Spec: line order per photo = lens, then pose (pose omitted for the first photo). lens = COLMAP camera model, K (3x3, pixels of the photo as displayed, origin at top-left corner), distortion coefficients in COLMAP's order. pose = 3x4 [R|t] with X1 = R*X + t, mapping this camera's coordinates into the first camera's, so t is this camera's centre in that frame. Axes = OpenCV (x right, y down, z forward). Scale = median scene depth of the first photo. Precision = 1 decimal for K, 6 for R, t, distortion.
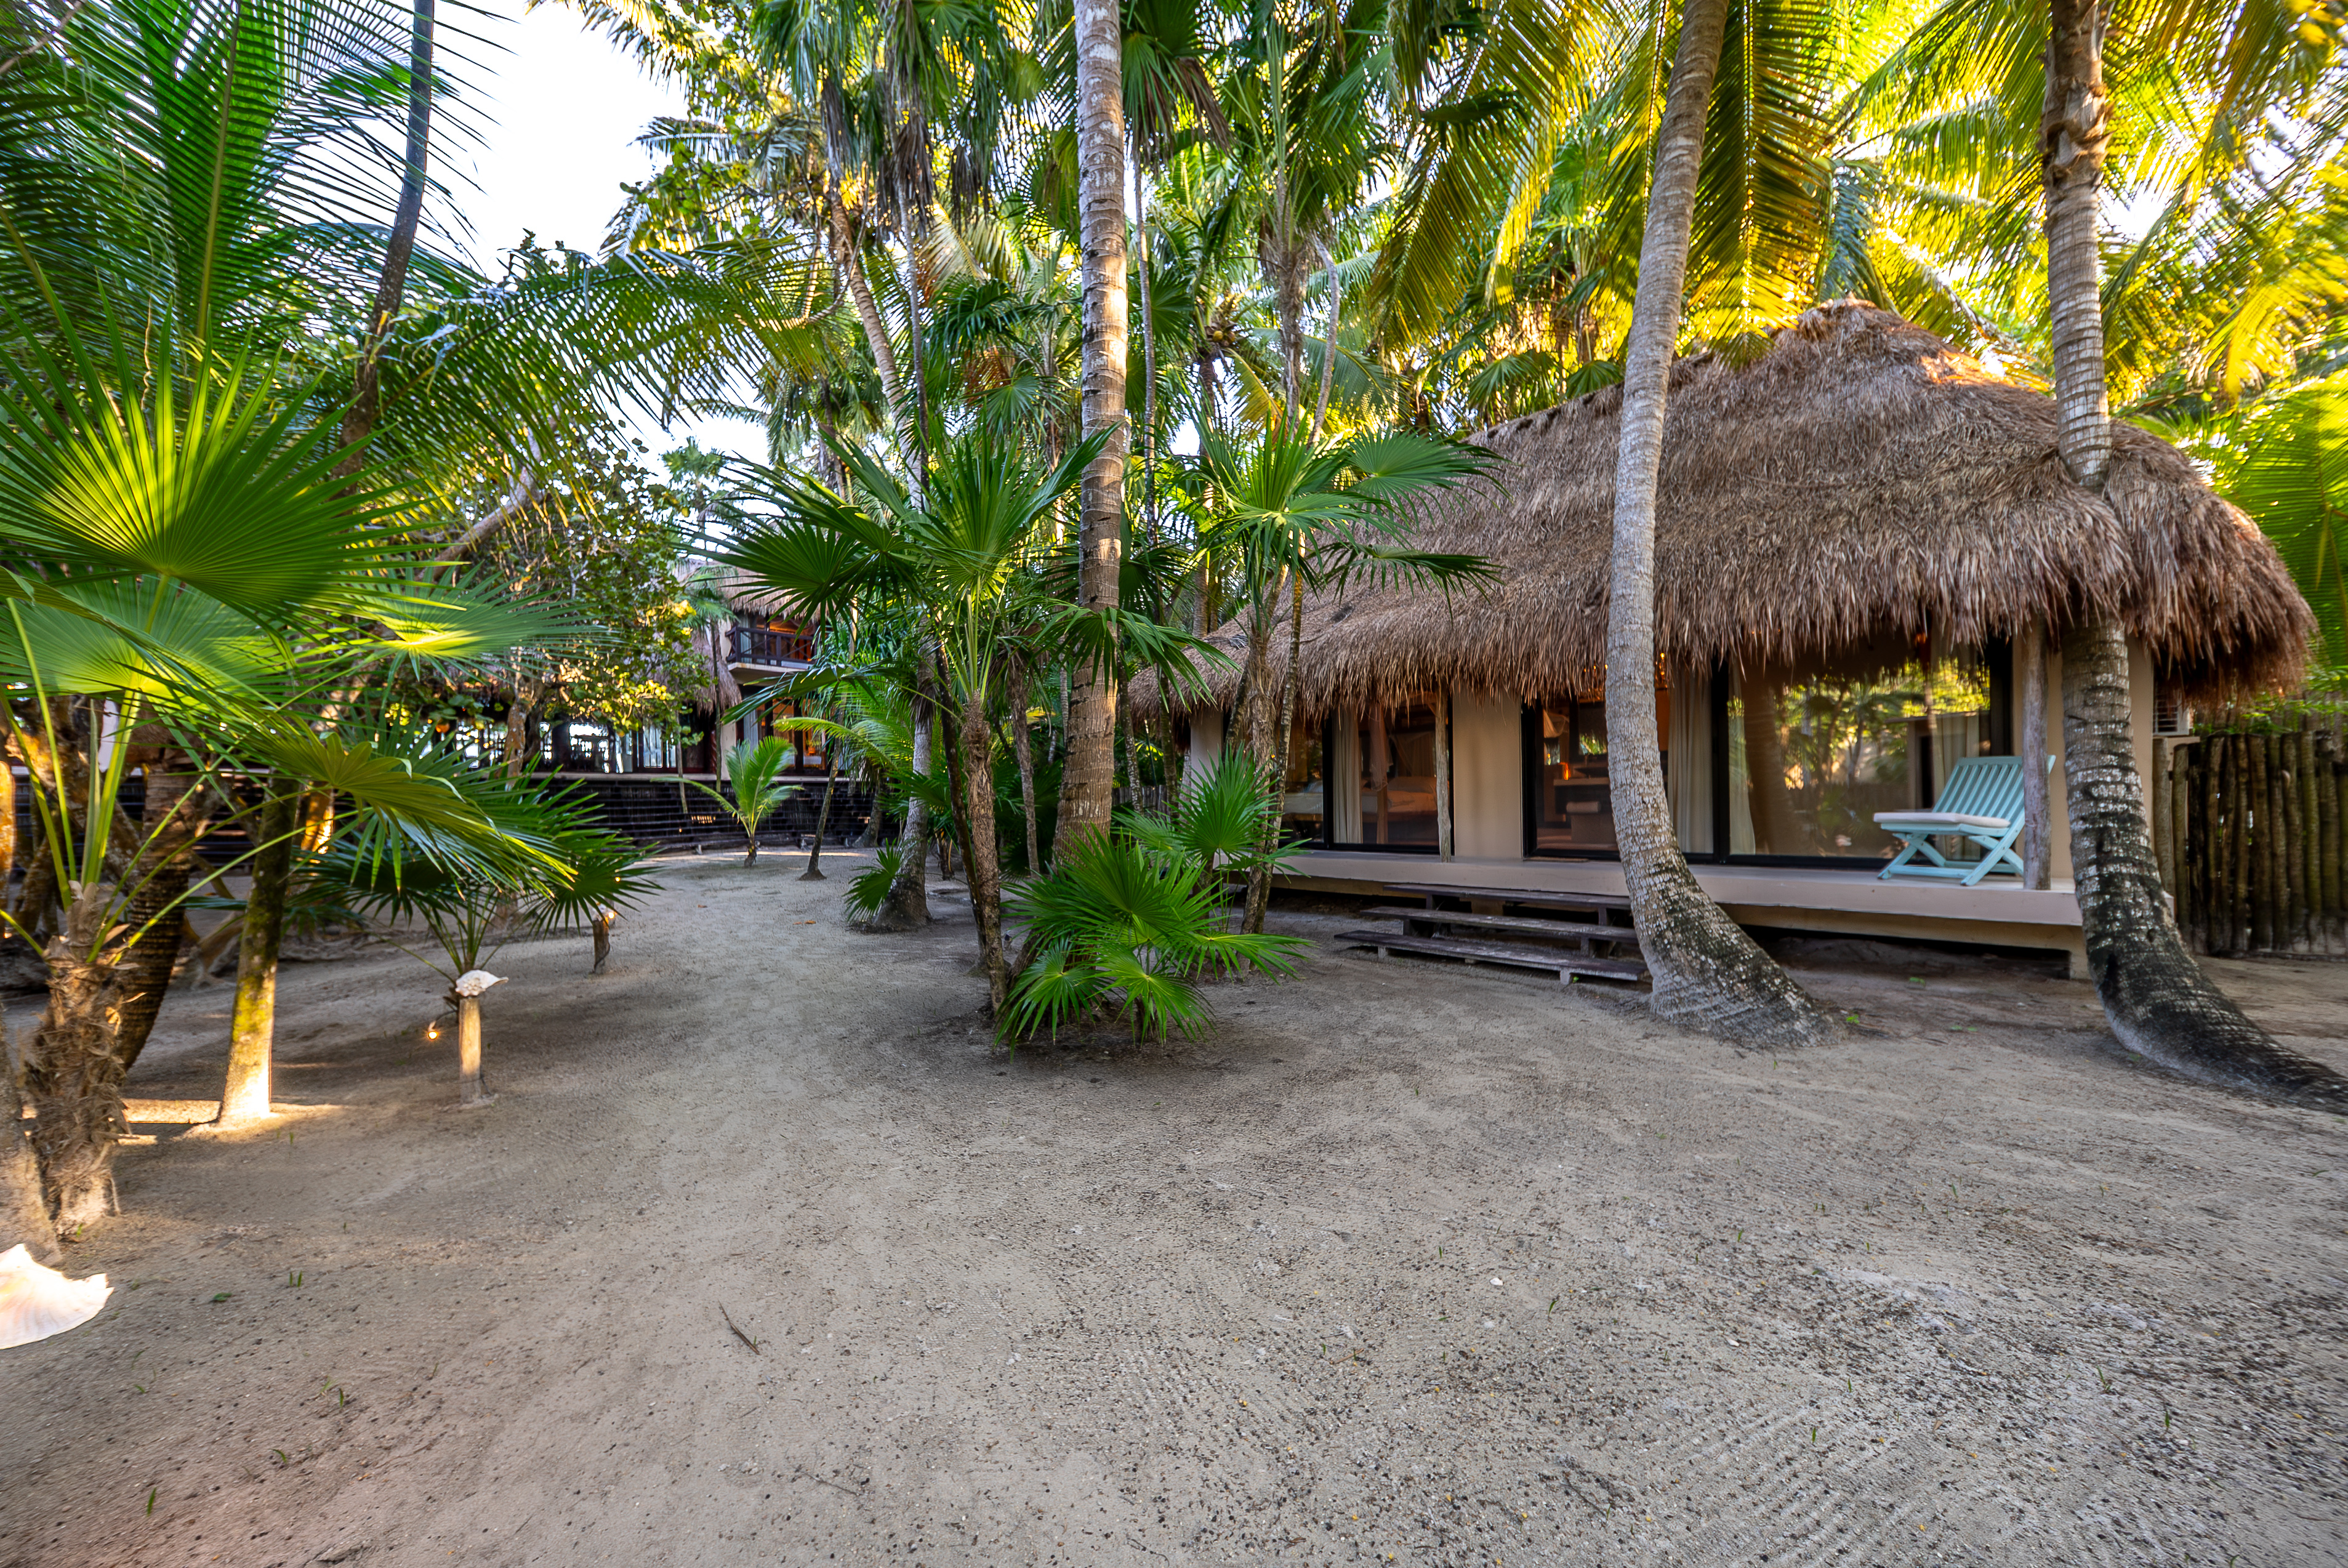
lens RADIAL K [[717.1, 0, 1181.4], [0, 717.1, 742.1], [0, 0, 1]] dist [-0.006972, -0.000201]
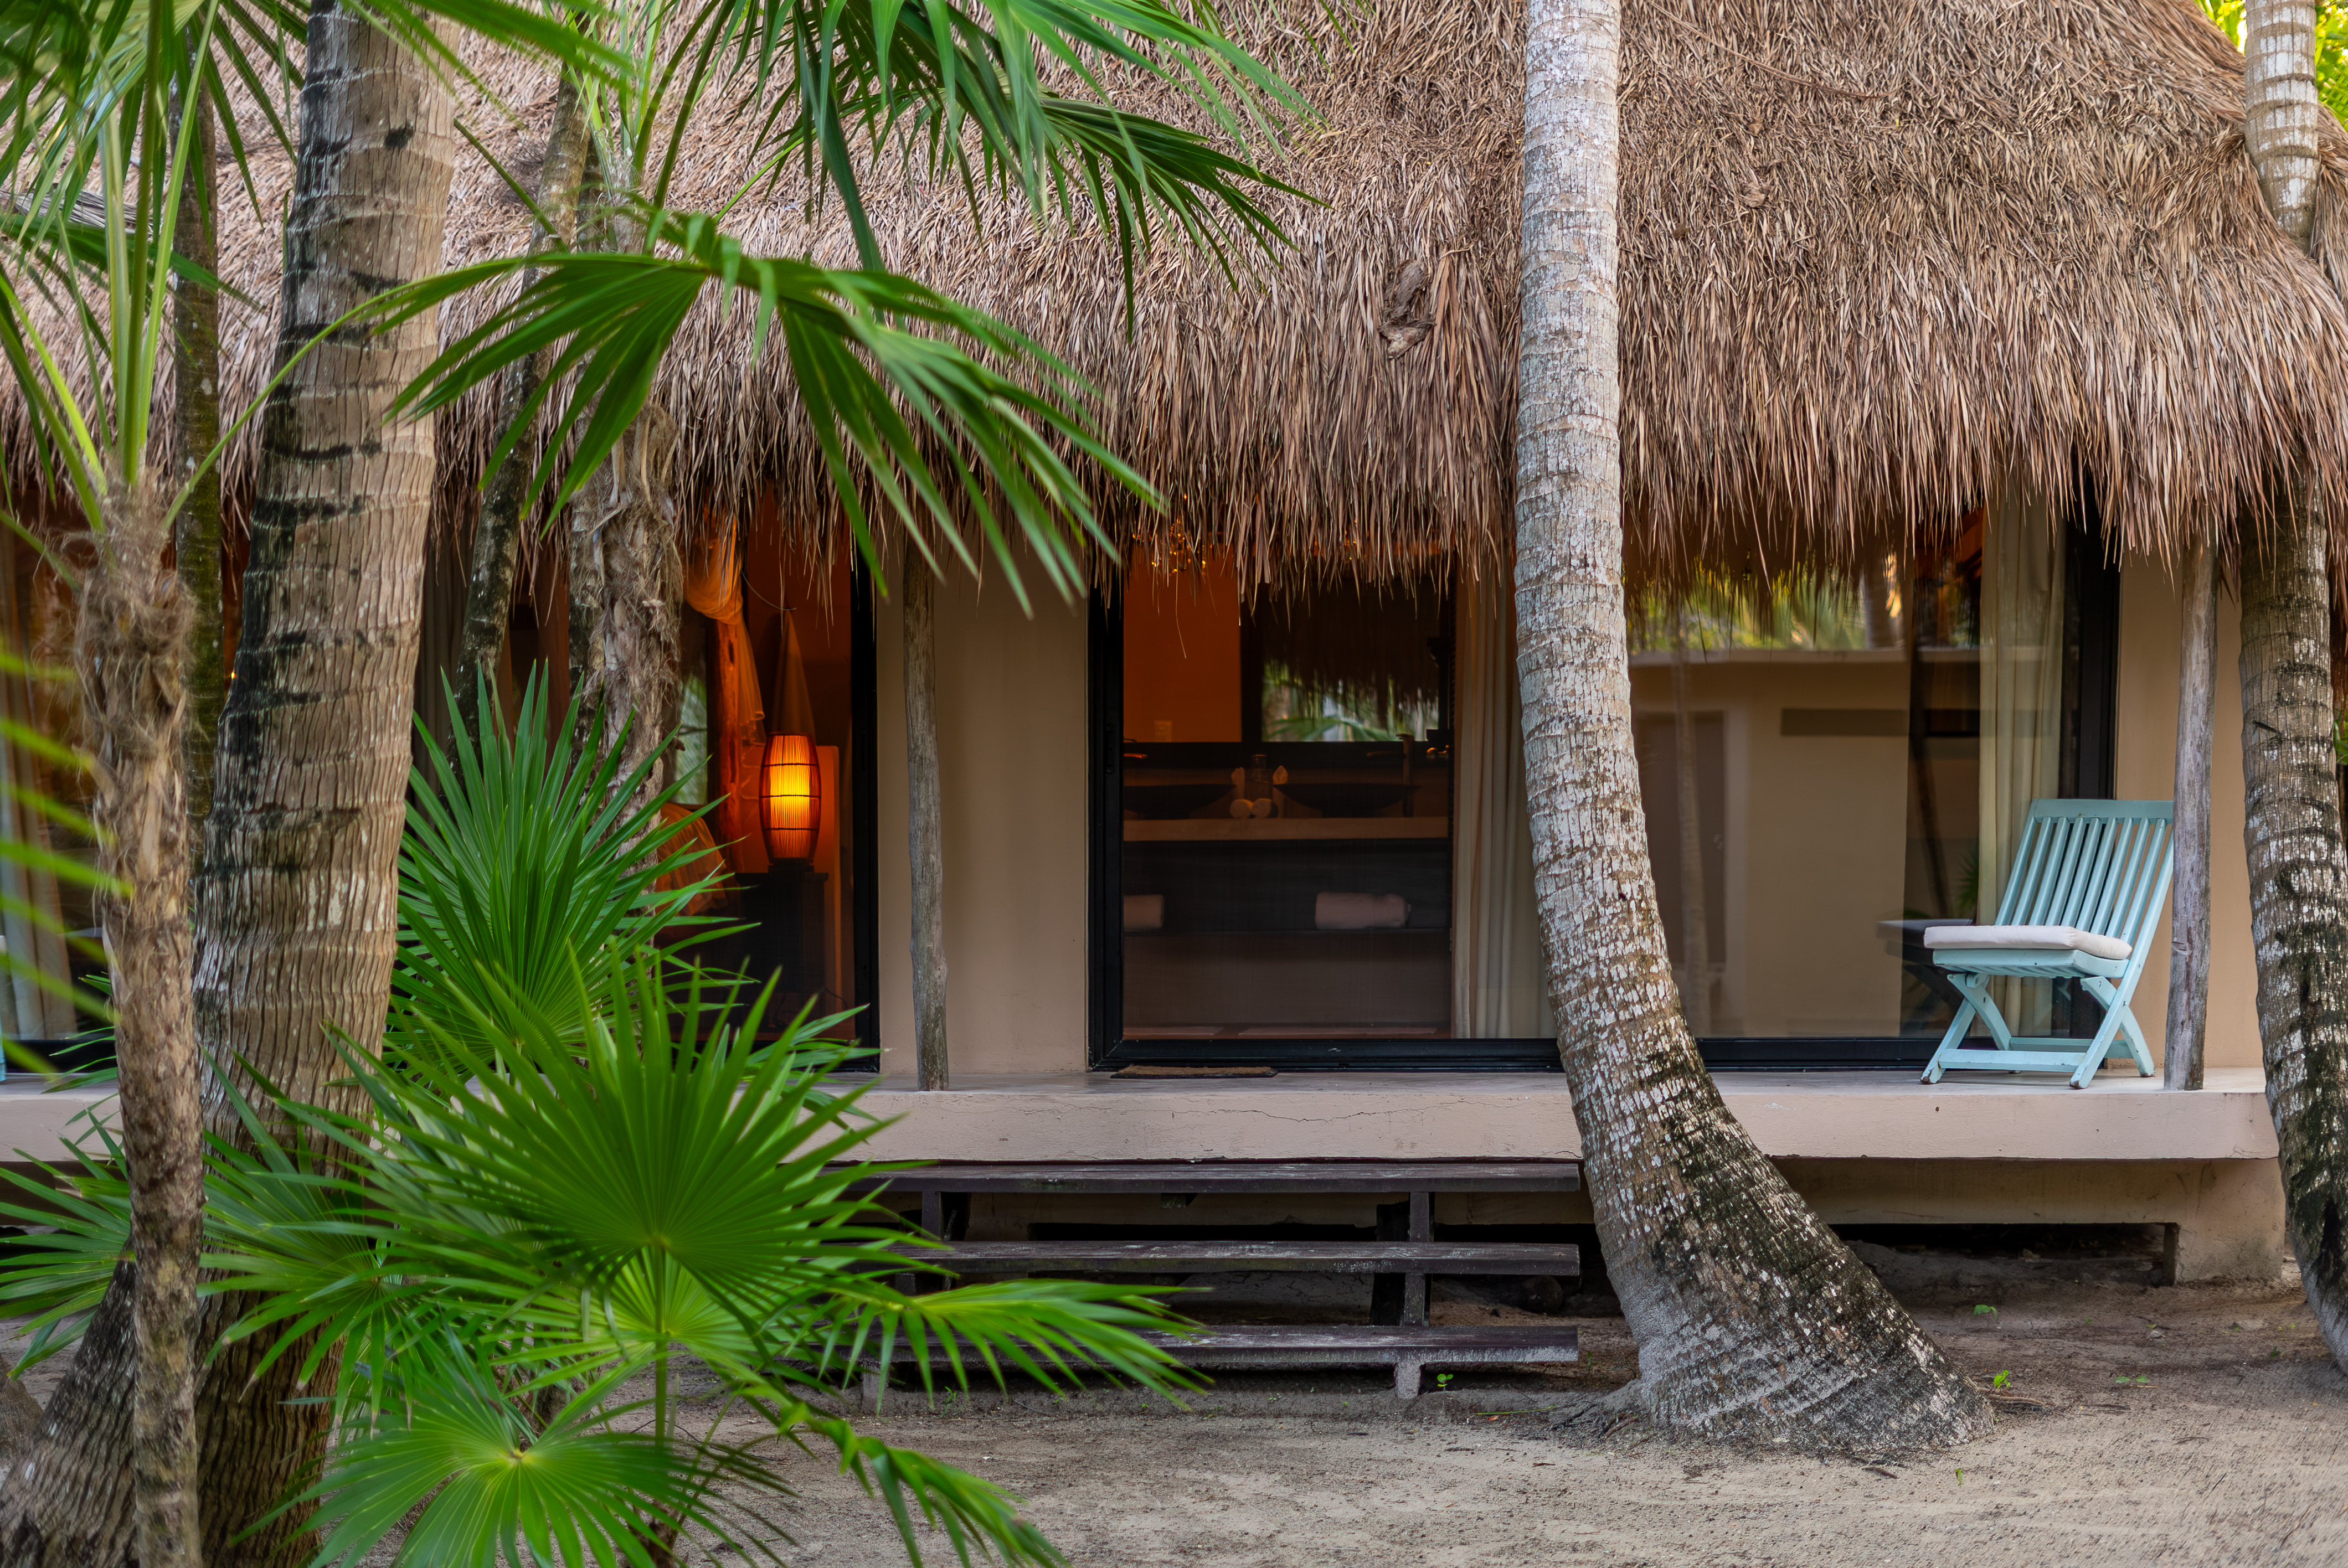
lens RADIAL K [[3339.3, 0, 1172.8], [0, 3339.3, 786.3], [0, 0, 1]] dist [-0.004007, 0.000000]
pose [[0.733650, 0.029343, 0.678894, -0.818019], [-0.062862, 0.997714, 0.024810, -0.004331], [-0.676614, -0.060878, 0.733817, -0.158134]]
